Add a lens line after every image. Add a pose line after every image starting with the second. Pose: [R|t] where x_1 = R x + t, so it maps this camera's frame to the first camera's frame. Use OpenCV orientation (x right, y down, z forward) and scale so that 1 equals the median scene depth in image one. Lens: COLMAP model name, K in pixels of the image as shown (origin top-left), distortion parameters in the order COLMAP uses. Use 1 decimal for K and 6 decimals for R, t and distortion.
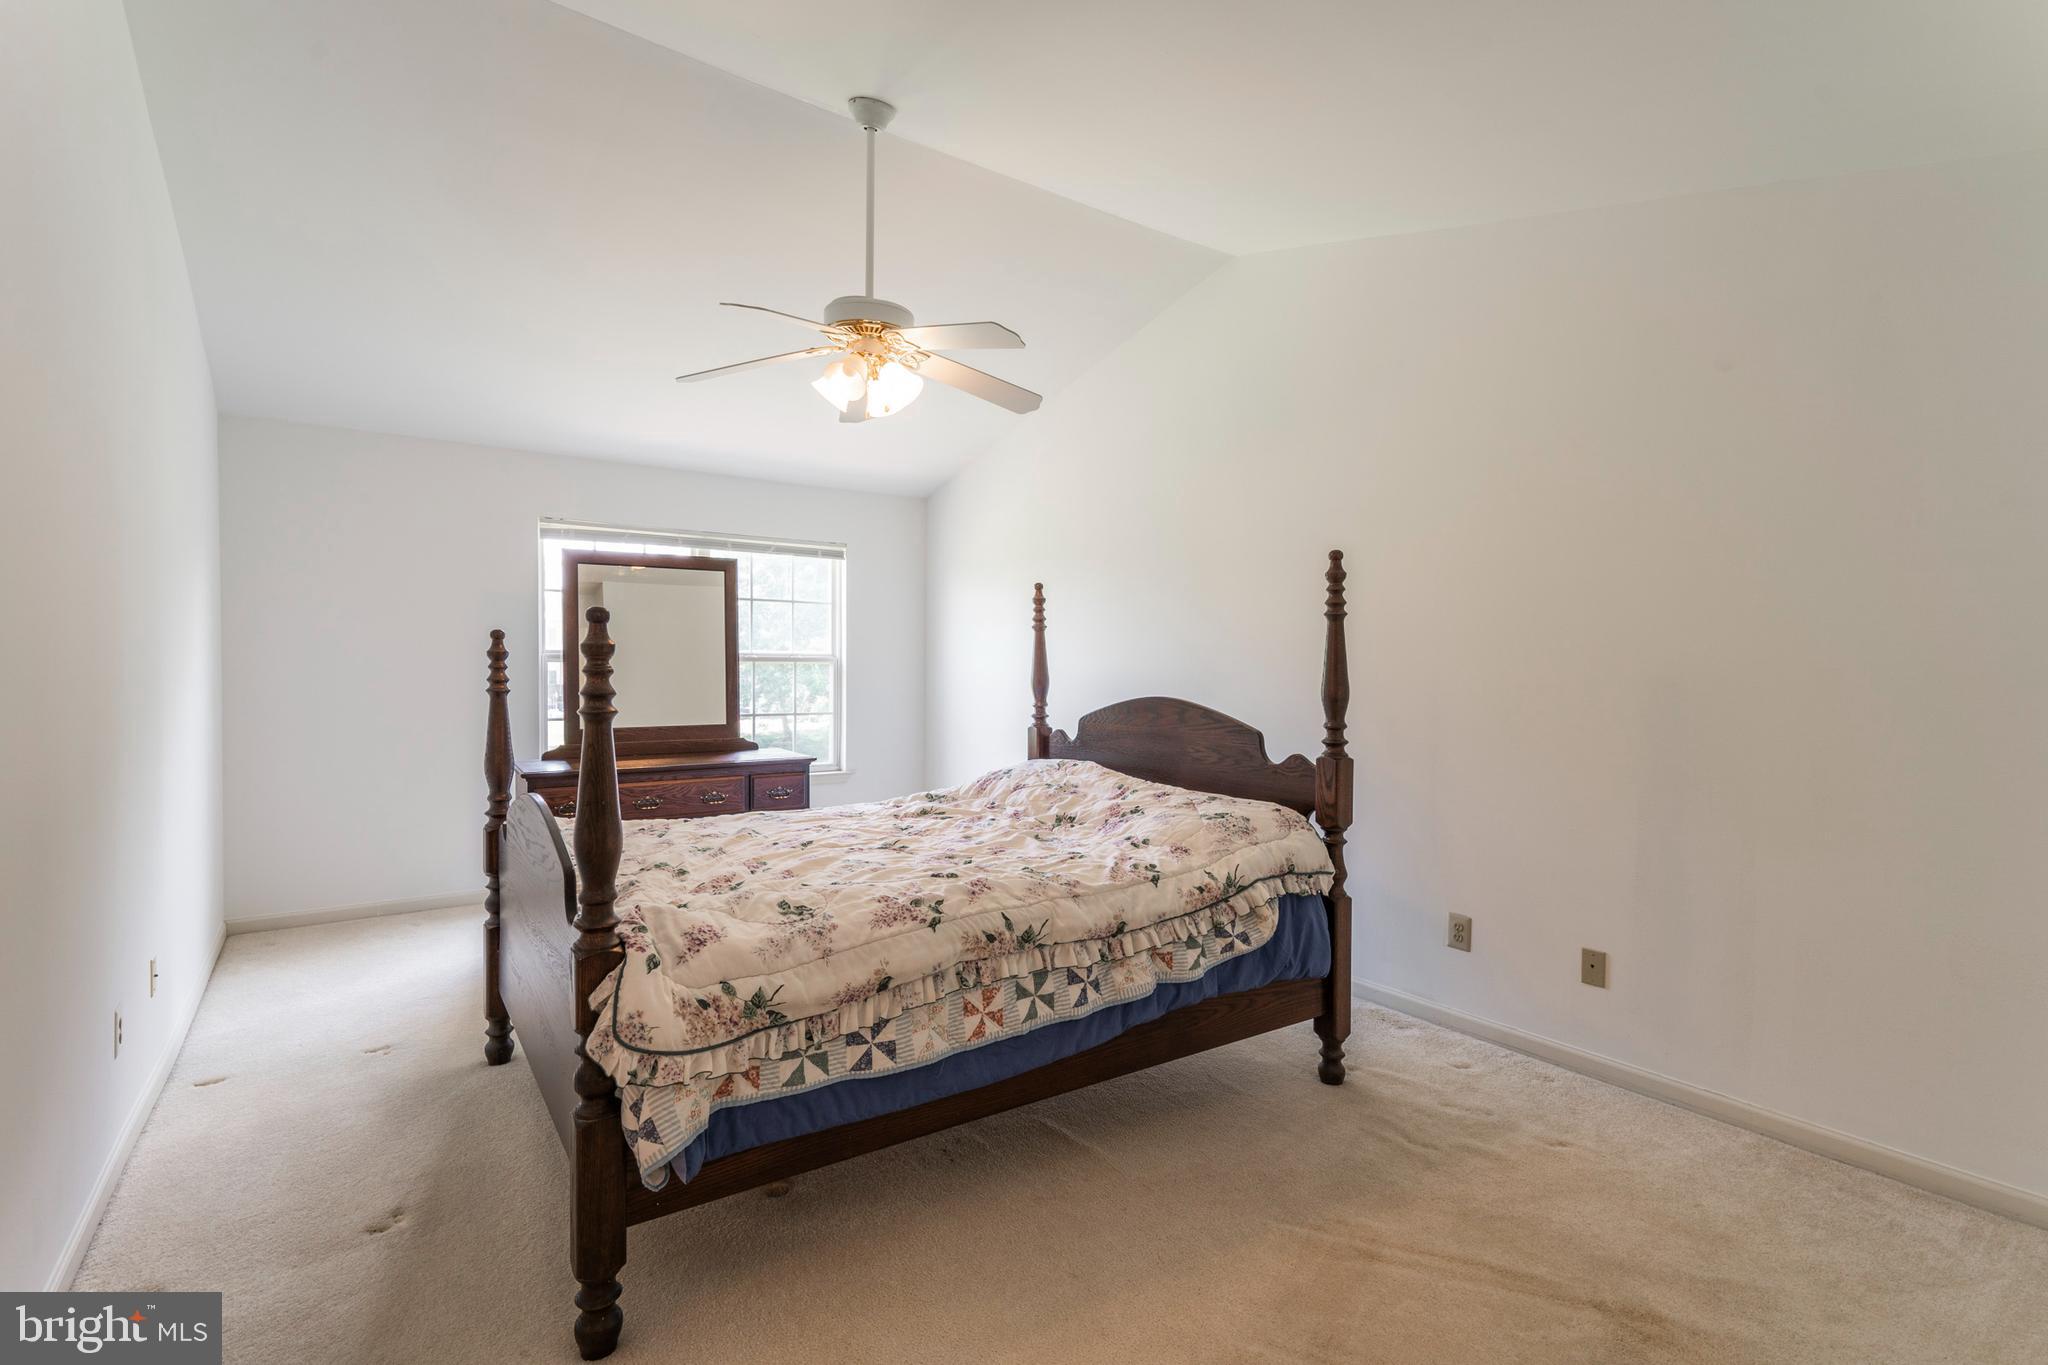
lens RADIAL K [[938.4, 0, 1024.0], [0, 938.4, 682.5], [0, 0, 1]] dist [0.009684, -0.000164]
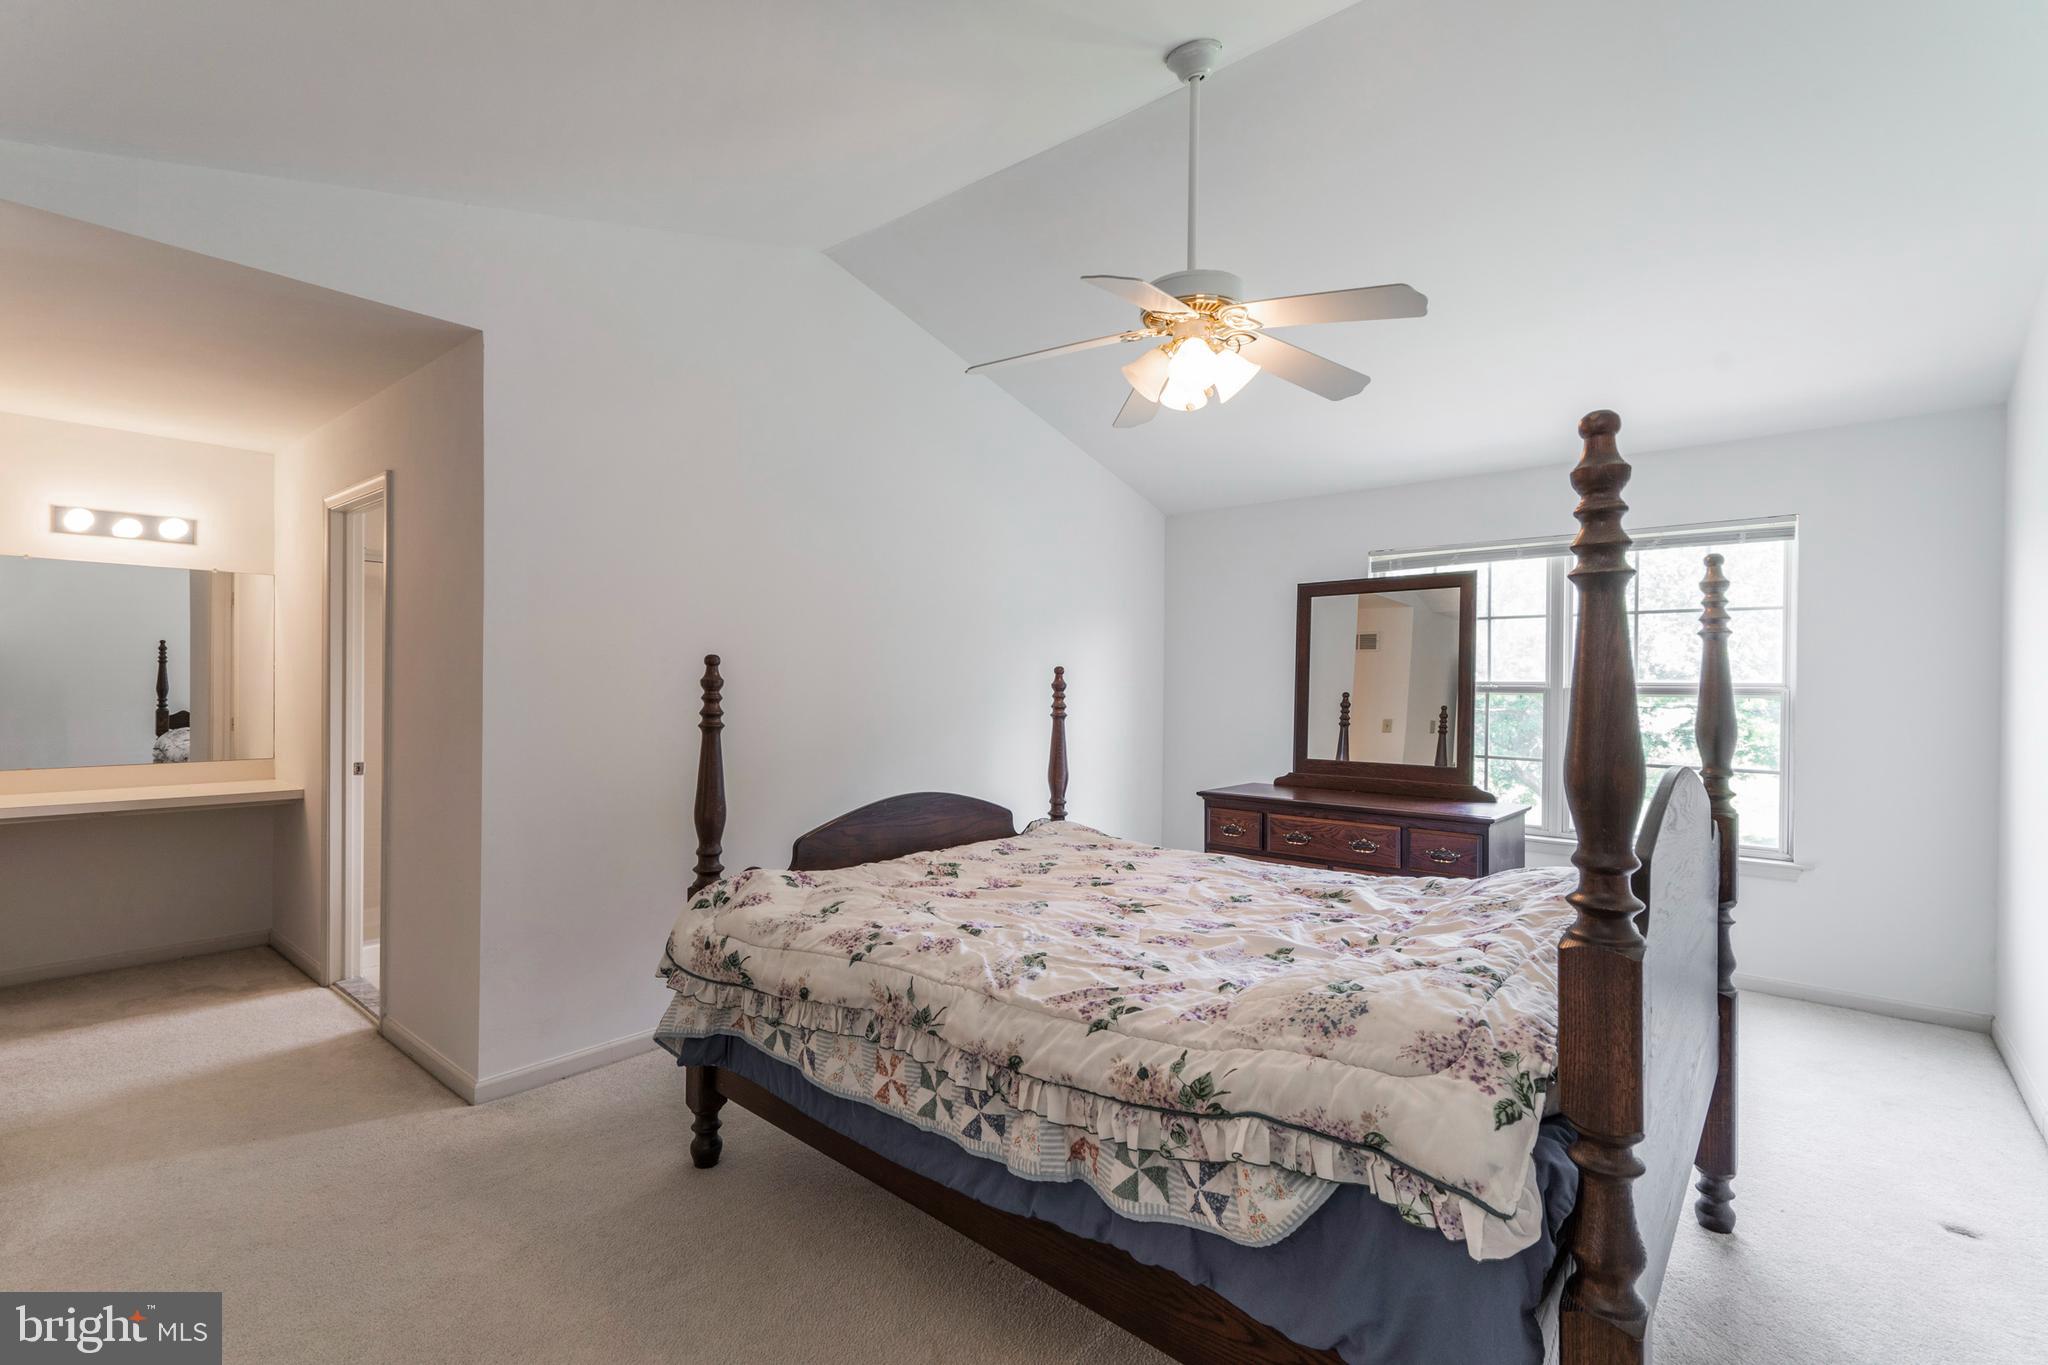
lens RADIAL K [[928.9, 0, 1014.3], [0, 928.9, 689.2], [0, 0, 1]] dist [0.008464, -0.000744]
pose [[0.242612, -0.000944, -0.970123, 0.641267], [-0.025795, 0.999640, -0.007424, -0.015916], [0.969780, 0.026826, 0.242501, 0.661612]]
